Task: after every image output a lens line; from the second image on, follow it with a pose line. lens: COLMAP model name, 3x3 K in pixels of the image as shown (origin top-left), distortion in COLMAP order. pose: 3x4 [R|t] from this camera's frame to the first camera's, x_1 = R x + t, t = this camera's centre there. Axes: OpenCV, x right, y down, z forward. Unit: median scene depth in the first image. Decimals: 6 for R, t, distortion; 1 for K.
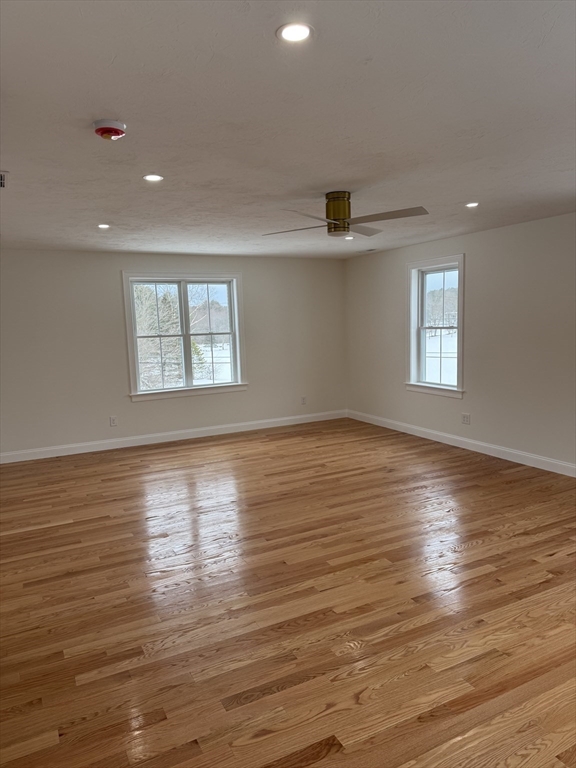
lens RADIAL K [[533.9, 0, 293.2], [0, 533.9, 387.7], [0, 0, 1]] dist [0.066728, 0.000638]
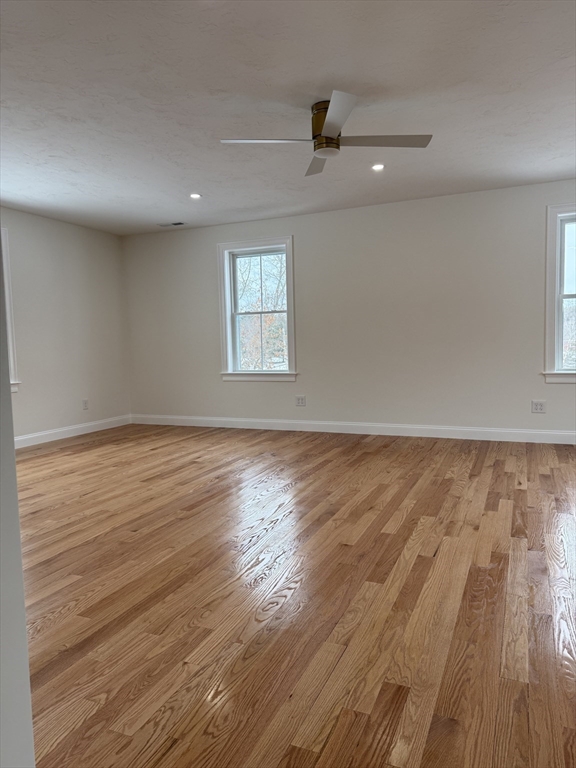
lens RADIAL K [[533.9, 0, 290.0], [0, 533.9, 381.7], [0, 0, 1]] dist [0.066728, 0.000638]
pose [[0.784611, -0.034298, 0.619040, -0.281564], [0.081538, 0.995504, -0.048191, 0.063238], [-0.614604, 0.088286, 0.783880, 0.217833]]
